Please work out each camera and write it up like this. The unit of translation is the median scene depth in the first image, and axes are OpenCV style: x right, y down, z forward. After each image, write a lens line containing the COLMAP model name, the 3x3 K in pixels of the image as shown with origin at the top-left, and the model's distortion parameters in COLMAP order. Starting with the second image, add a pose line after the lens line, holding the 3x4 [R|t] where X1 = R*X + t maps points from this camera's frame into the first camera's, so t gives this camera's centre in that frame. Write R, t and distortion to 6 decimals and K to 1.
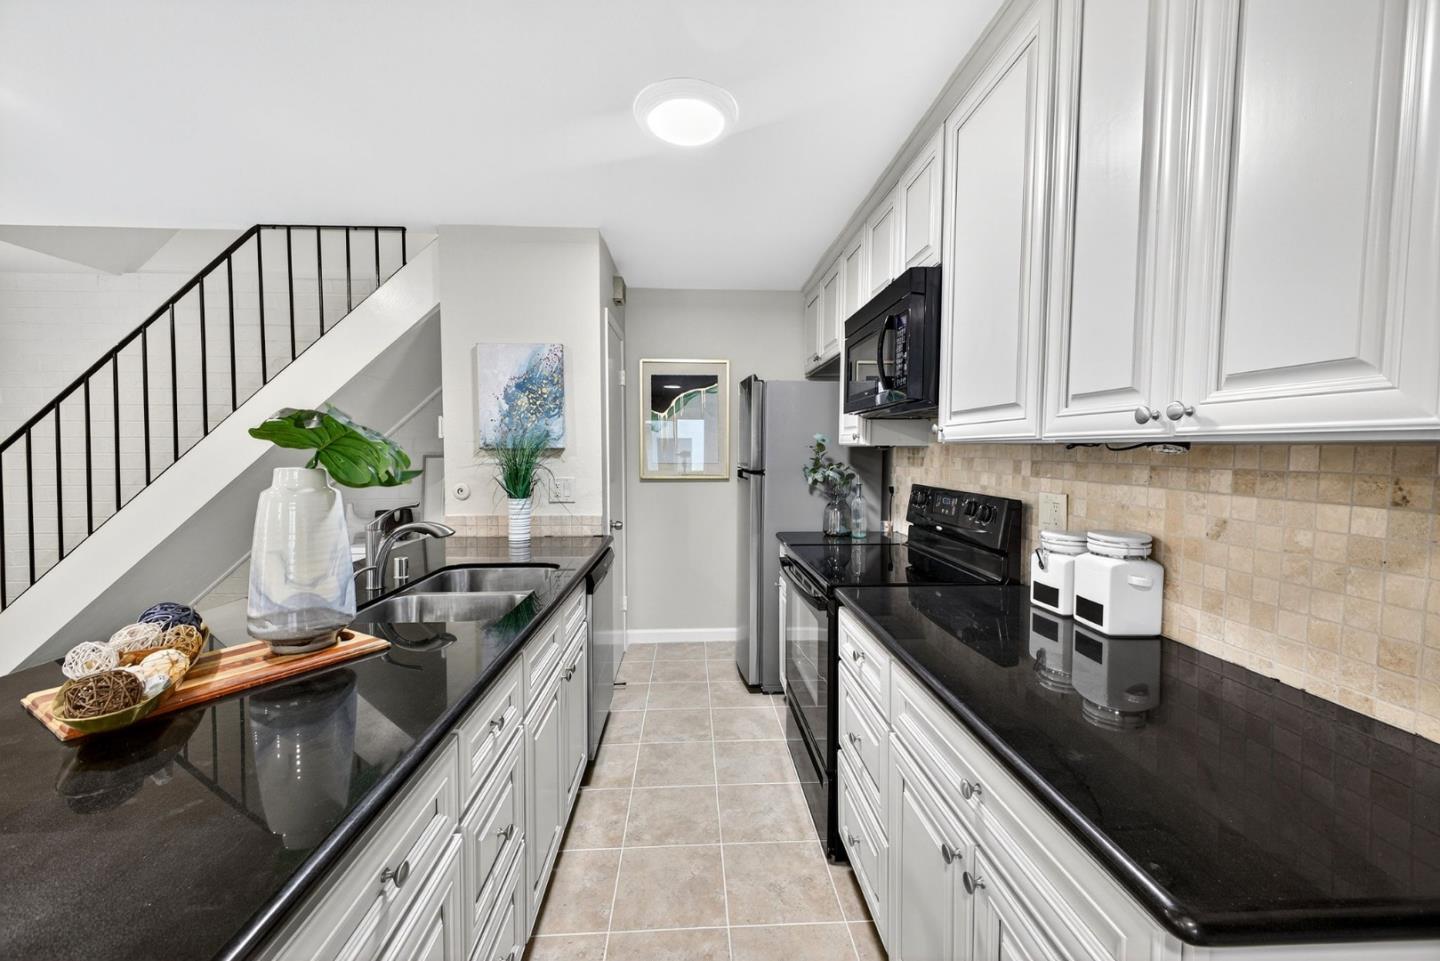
lens RADIAL K [[561.1, 0, 717.0], [0, 561.1, 477.2], [0, 0, 1]] dist [0.023708, -0.009308]
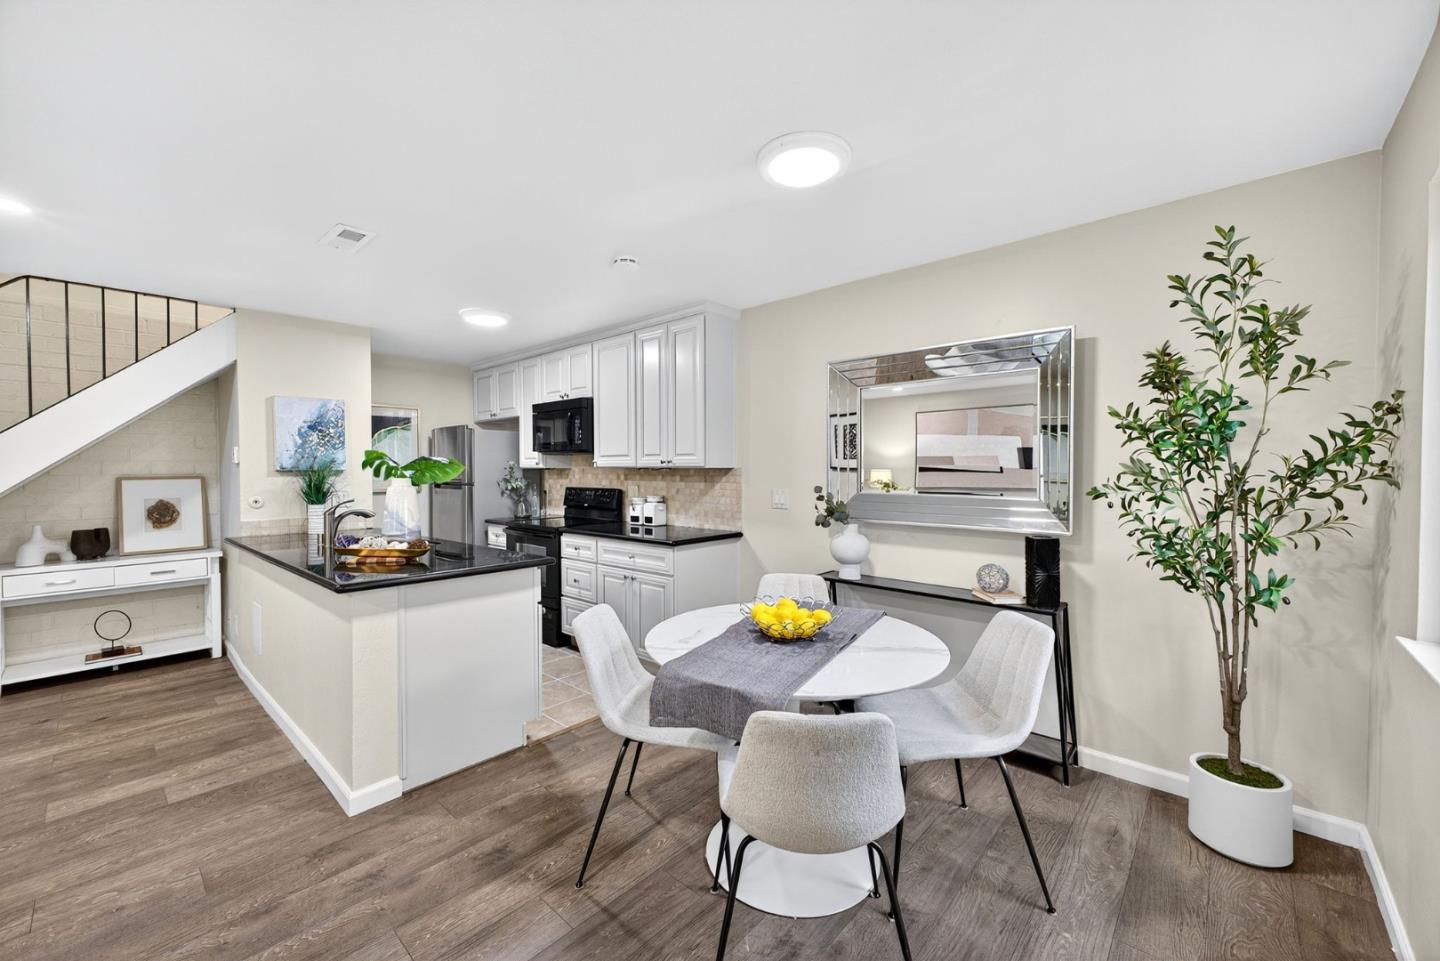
lens RADIAL K [[580.1, 0, 740.8], [0, 580.1, 478.9], [0, 0, 1]] dist [0.000051, -0.010511]
pose [[0.684131, -0.015619, 0.729192, -1.127457], [0.039915, 0.999074, -0.016048, 0.063080], [-0.728266, 0.040084, 0.684121, -1.339200]]
